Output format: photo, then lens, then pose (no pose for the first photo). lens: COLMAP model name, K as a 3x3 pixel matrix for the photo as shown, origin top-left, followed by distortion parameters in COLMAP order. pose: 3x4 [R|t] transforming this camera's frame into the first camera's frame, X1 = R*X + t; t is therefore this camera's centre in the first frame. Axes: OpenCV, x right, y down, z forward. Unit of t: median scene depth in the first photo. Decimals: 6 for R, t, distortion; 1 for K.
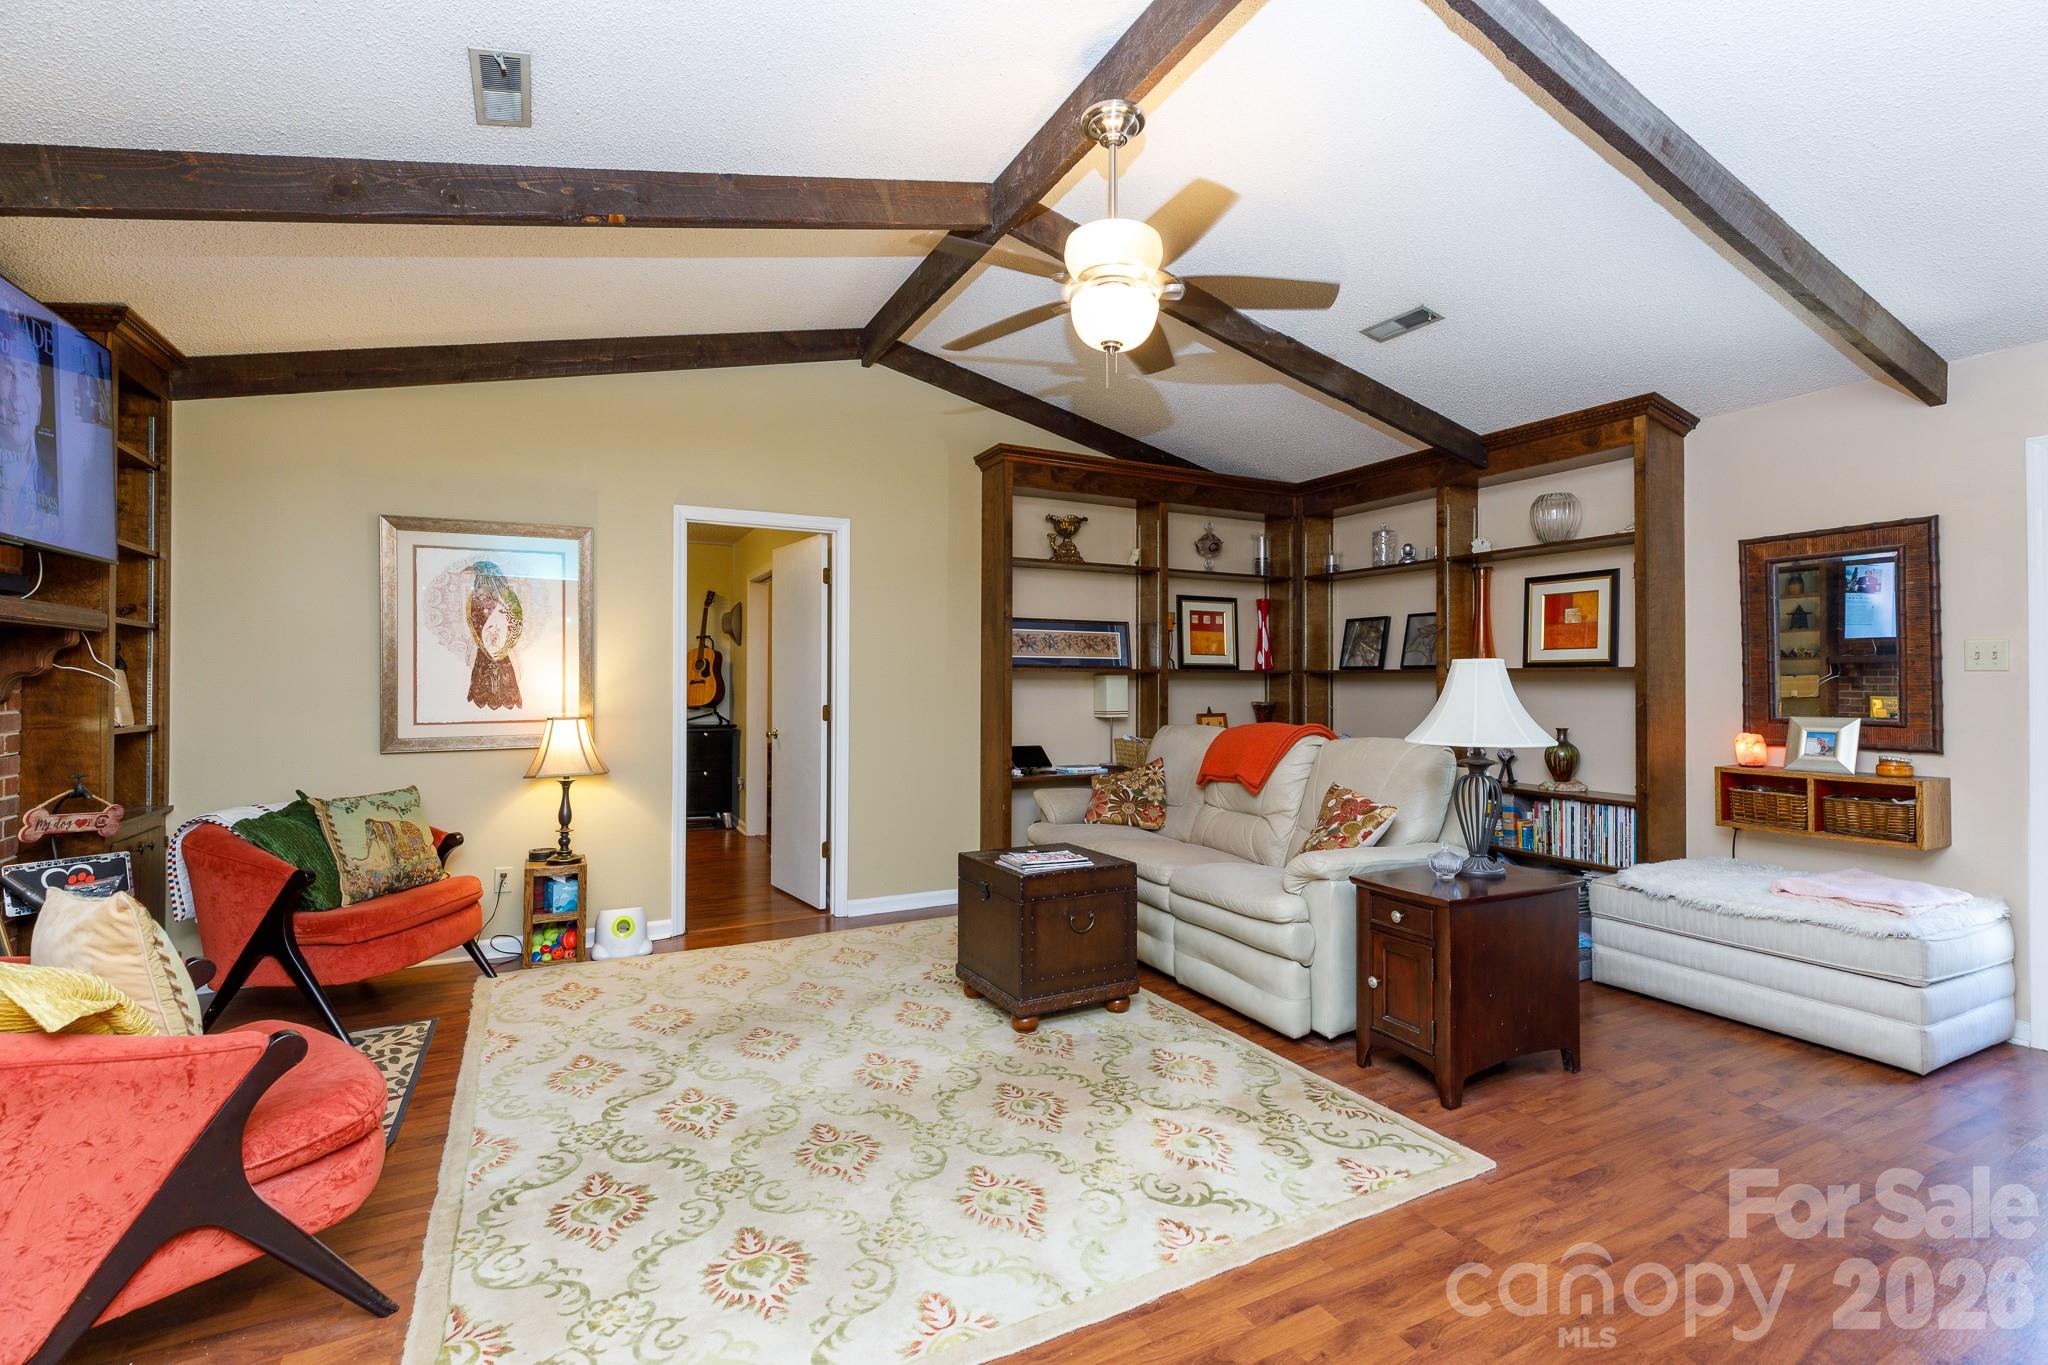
lens RADIAL K [[908.3, 0, 1022.1], [0, 908.3, 678.0], [0, 0, 1]] dist [-0.002669, -0.001100]
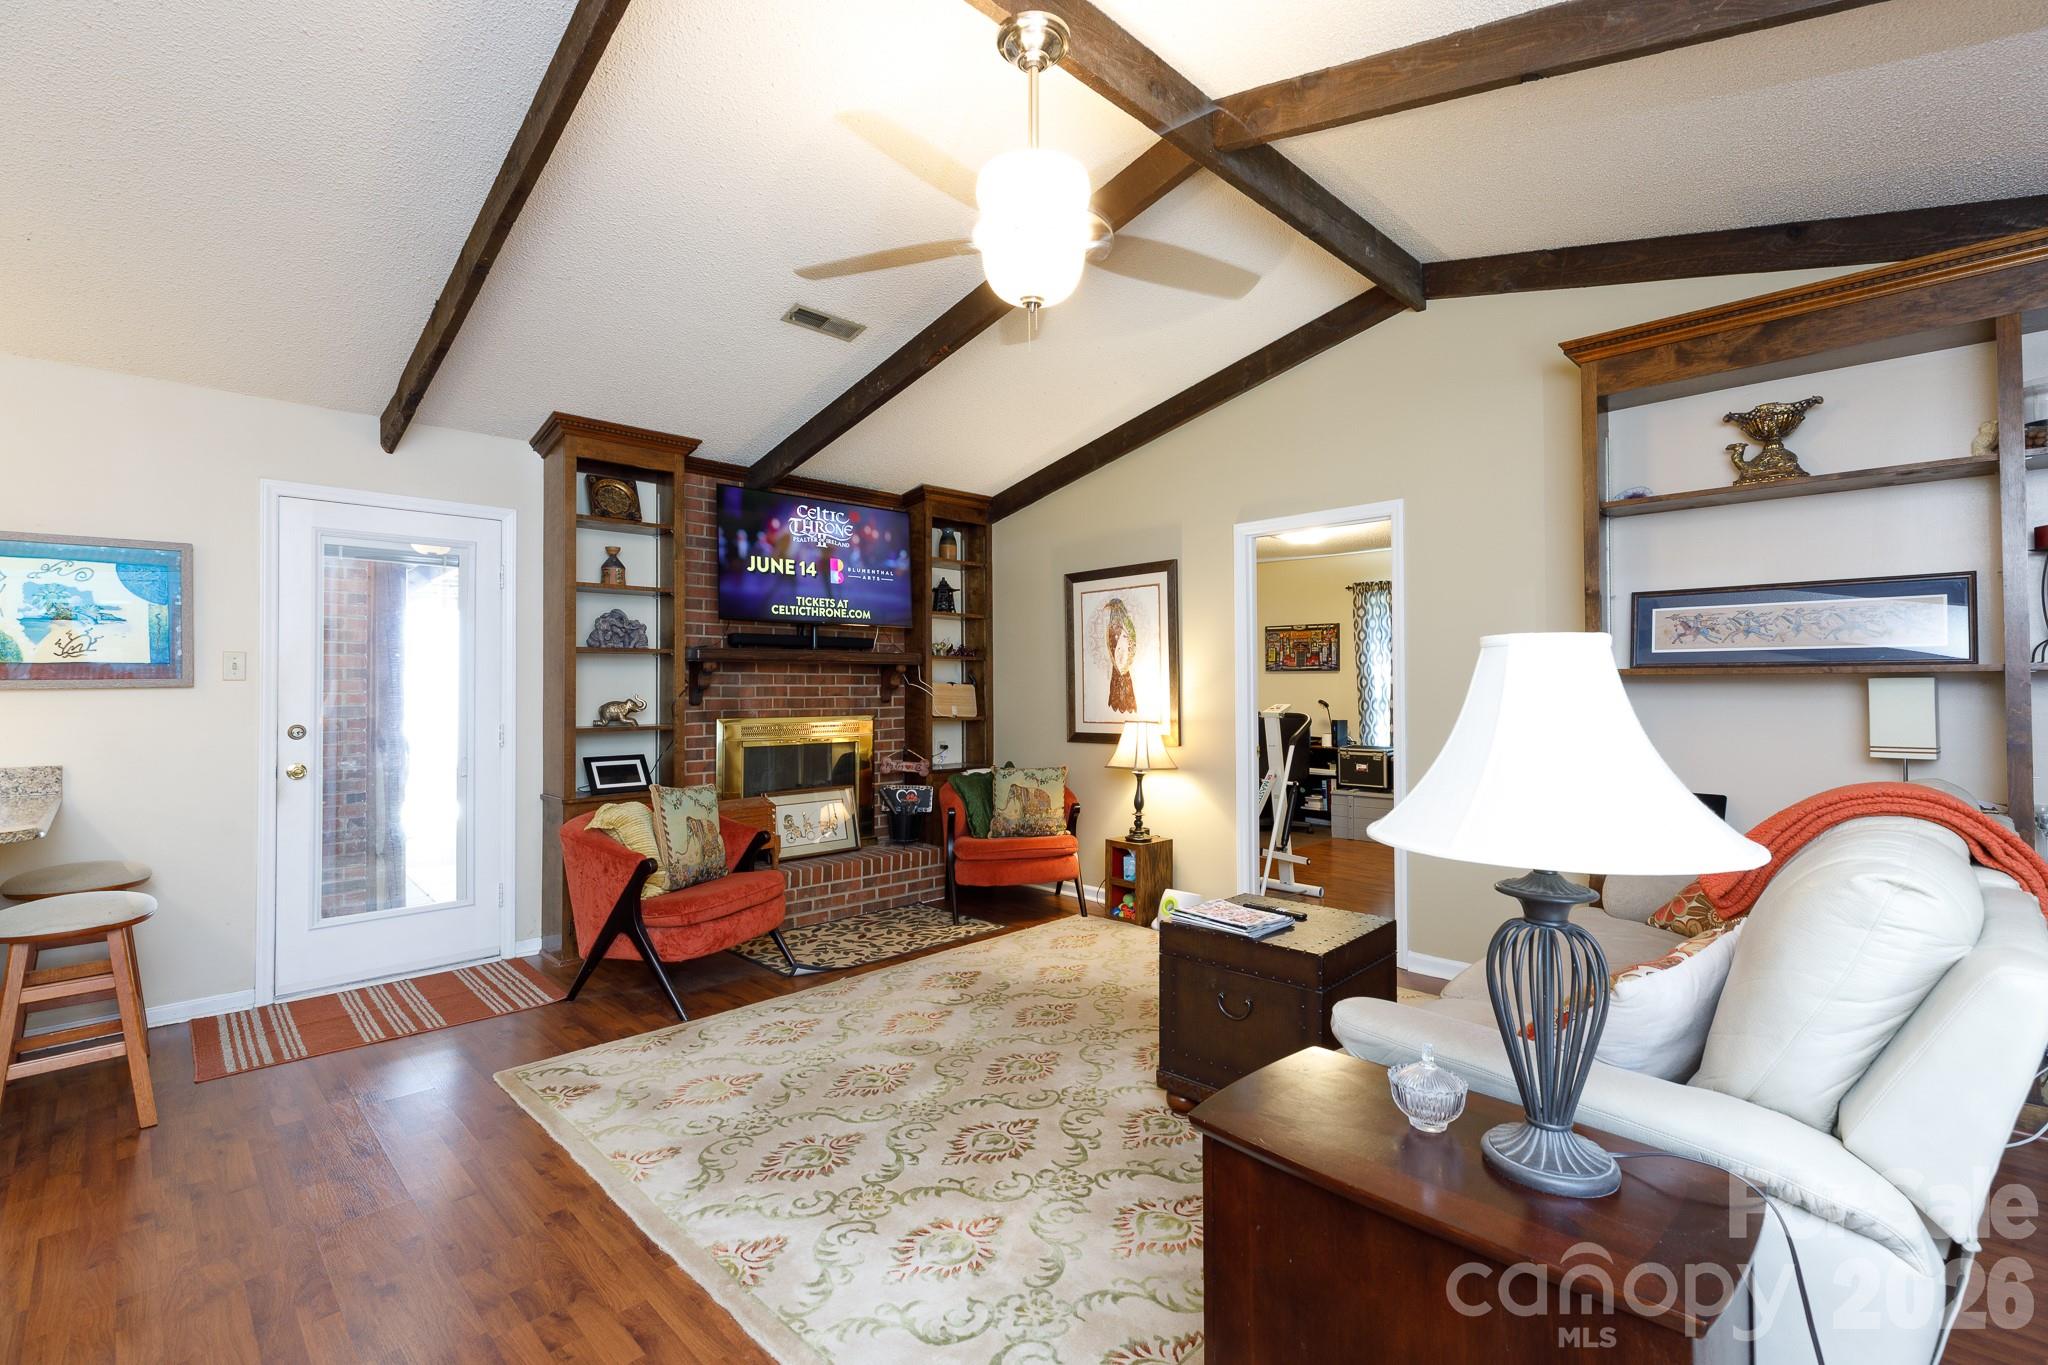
lens RADIAL K [[908.3, 0, 1024.6], [0, 908.3, 680.5], [0, 0, 1]] dist [-0.002669, -0.001100]
pose [[0.297017, -0.010594, -0.954813, 0.610980], [0.007074, 0.999935, -0.008895, -0.000810], [0.954846, -0.004112, 0.297073, 0.496278]]
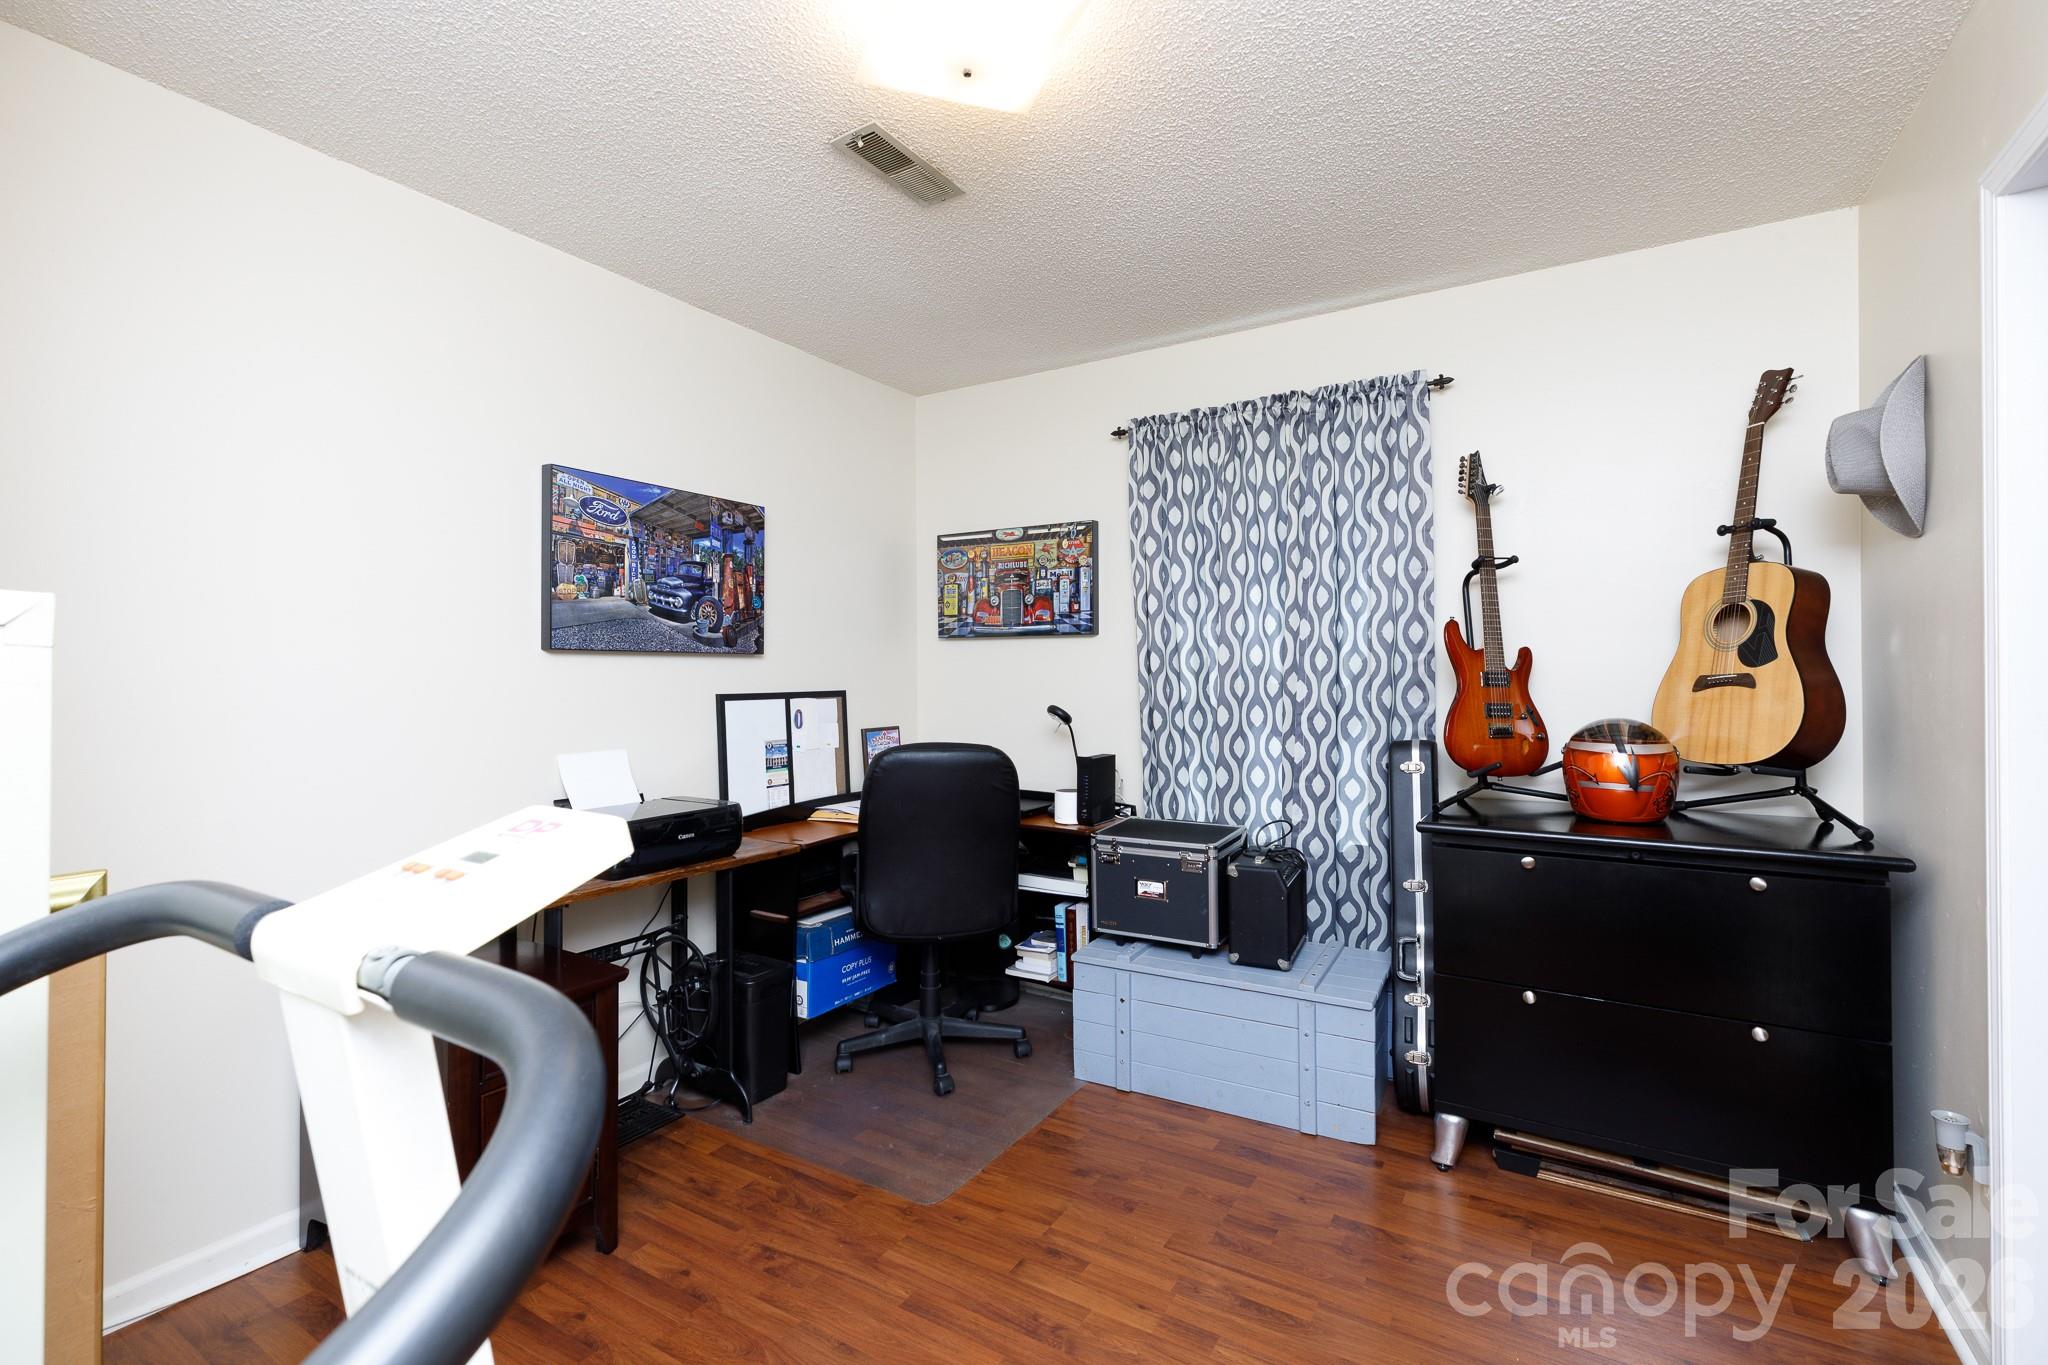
lens RADIAL K [[908.3, 0, 1022.8], [0, 908.3, 674.0], [0, 0, 1]] dist [-0.002669, -0.001100]
pose [[0.519197, -0.010106, -0.854595, -0.439293], [0.002697, 0.999944, -0.010186, 0.009056], [0.854650, 0.002984, 0.519195, 1.278451]]
